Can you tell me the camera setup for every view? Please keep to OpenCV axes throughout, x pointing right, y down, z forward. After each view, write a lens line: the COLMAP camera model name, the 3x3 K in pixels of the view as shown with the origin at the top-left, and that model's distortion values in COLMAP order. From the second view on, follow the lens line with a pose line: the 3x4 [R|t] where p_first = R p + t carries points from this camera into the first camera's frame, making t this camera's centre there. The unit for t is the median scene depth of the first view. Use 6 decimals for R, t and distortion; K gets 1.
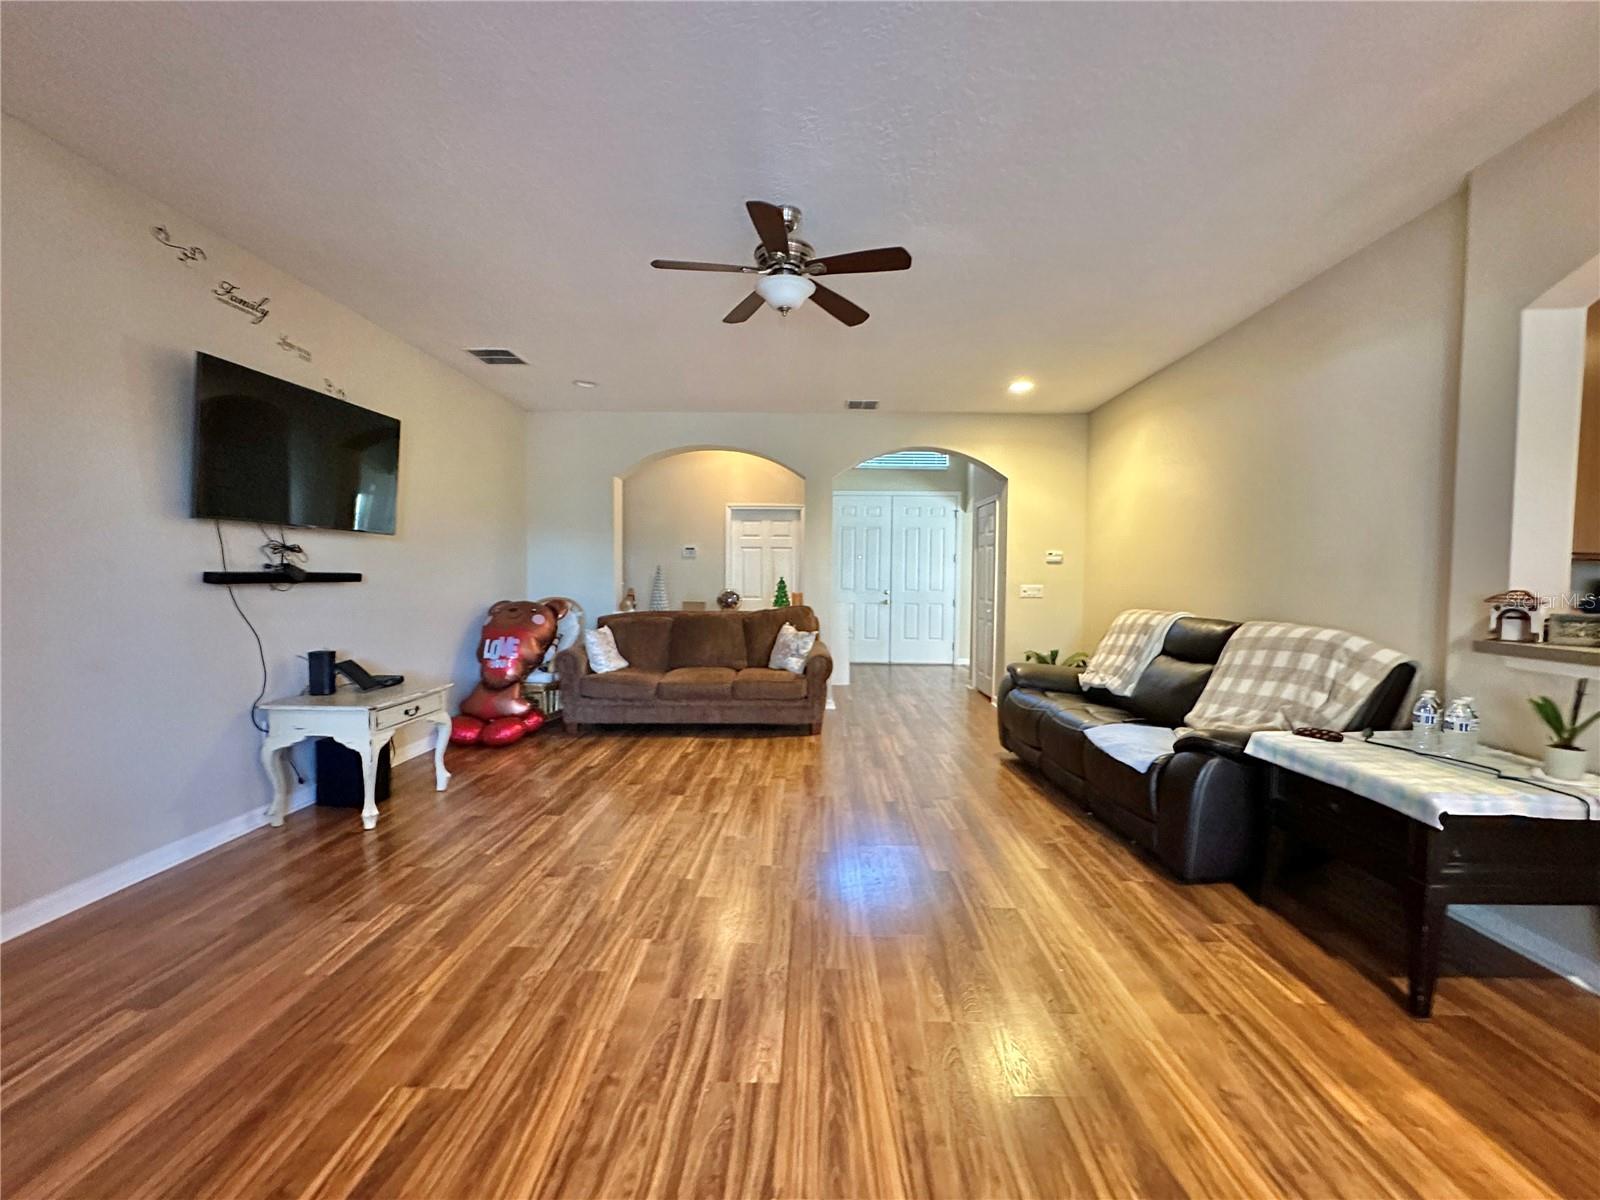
lens RADIAL K [[639.5, 0, 802.9], [0, 639.5, 601.1], [0, 0, 1]] dist [-0.004865, 0.000181]
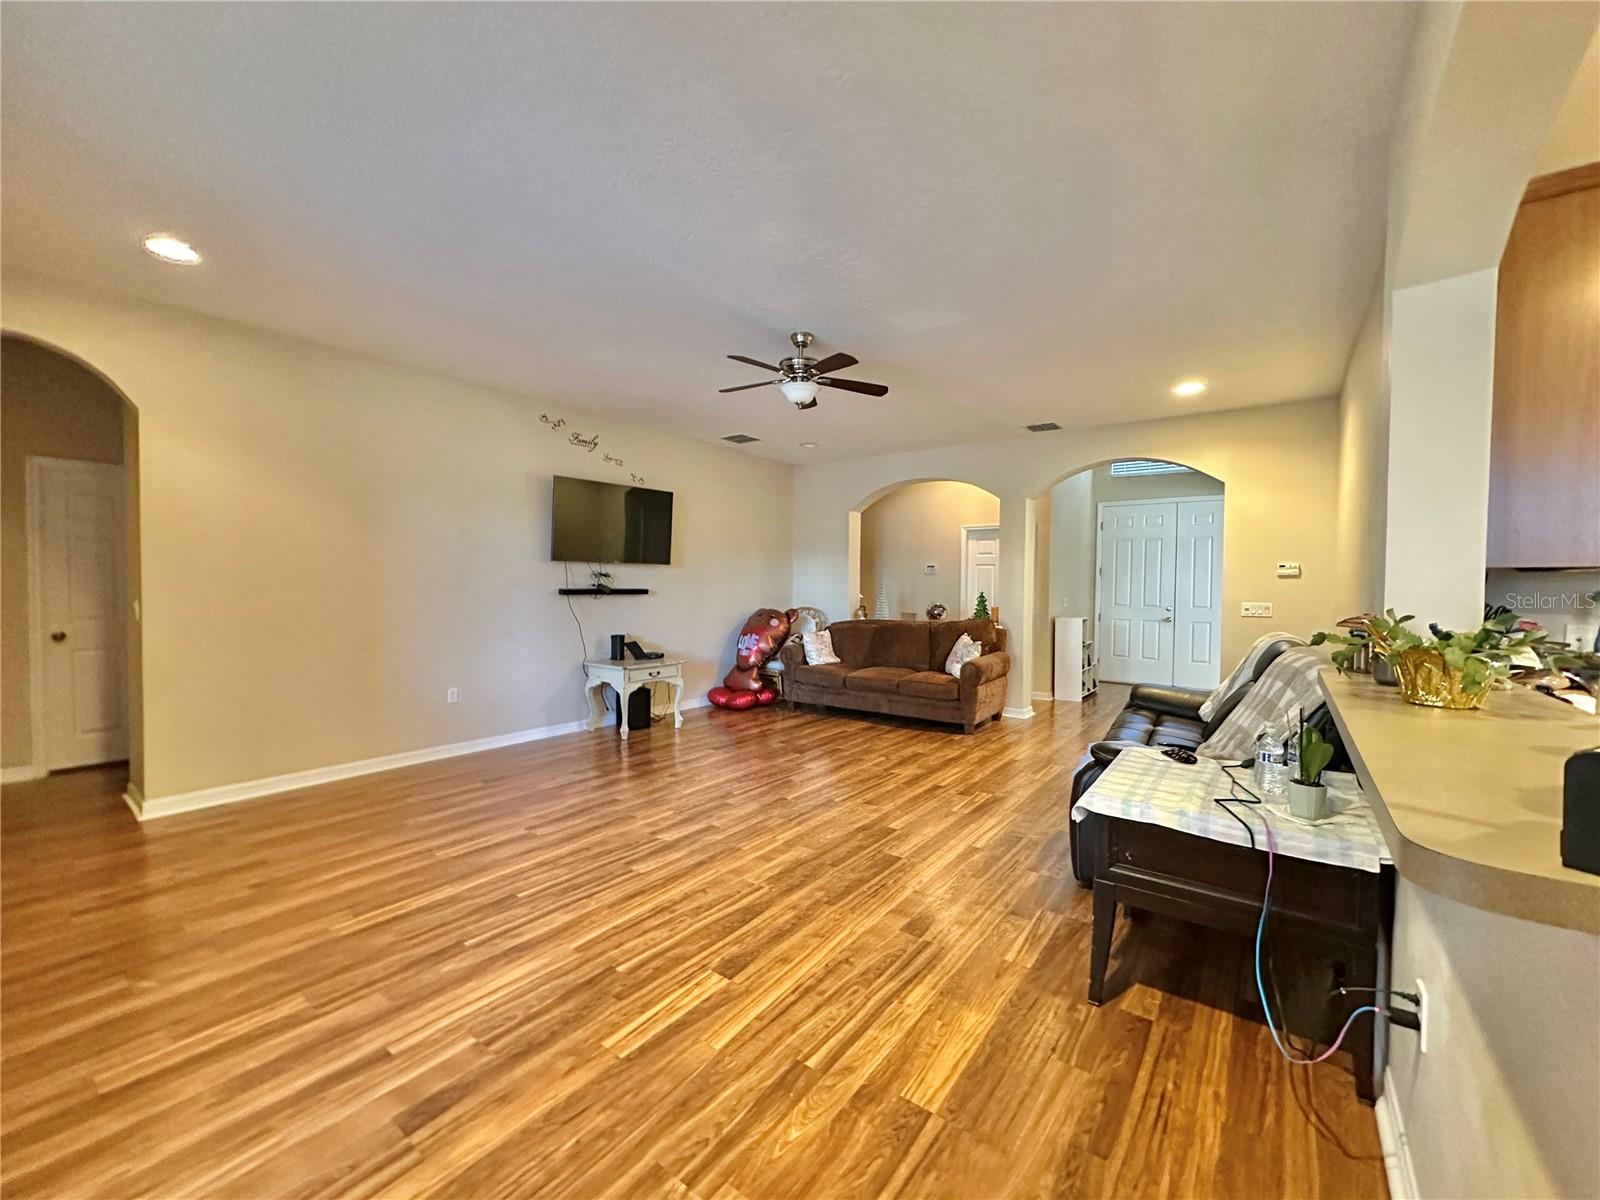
lens RADIAL K [[639.5, 0, 802.9], [0, 639.5, 601.1], [0, 0, 1]] dist [-0.004865, 0.000181]
pose [[0.812973, 0.013108, -0.582153, 0.644203], [-0.024549, 0.999629, -0.011774, -0.003245], [0.581783, 0.023863, 0.812994, -0.108052]]
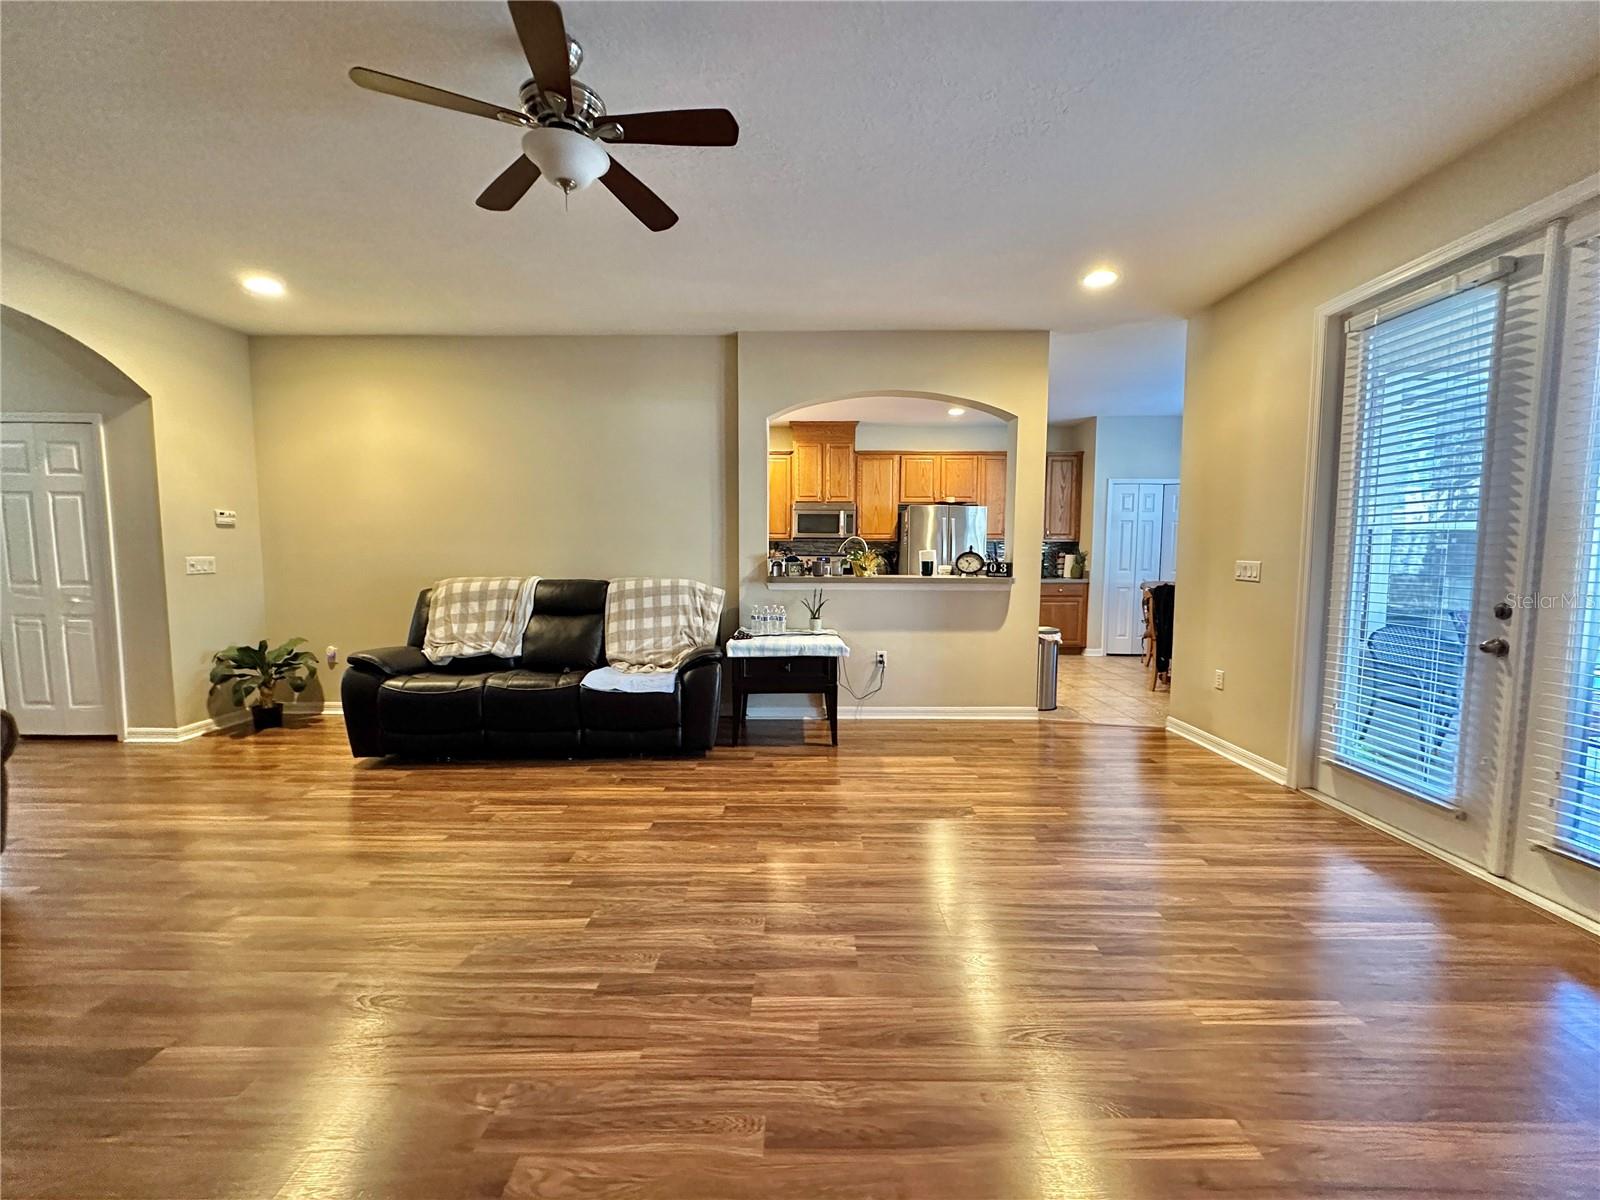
lens RADIAL K [[639.5, 0, 802.9], [0, 639.5, 601.1], [0, 0, 1]] dist [-0.004865, 0.000181]
pose [[-0.016489, -0.086772, 0.996092, -0.651038], [0.035227, 0.995558, 0.087308, -0.024723], [-0.999243, 0.036529, -0.013359, 0.605316]]
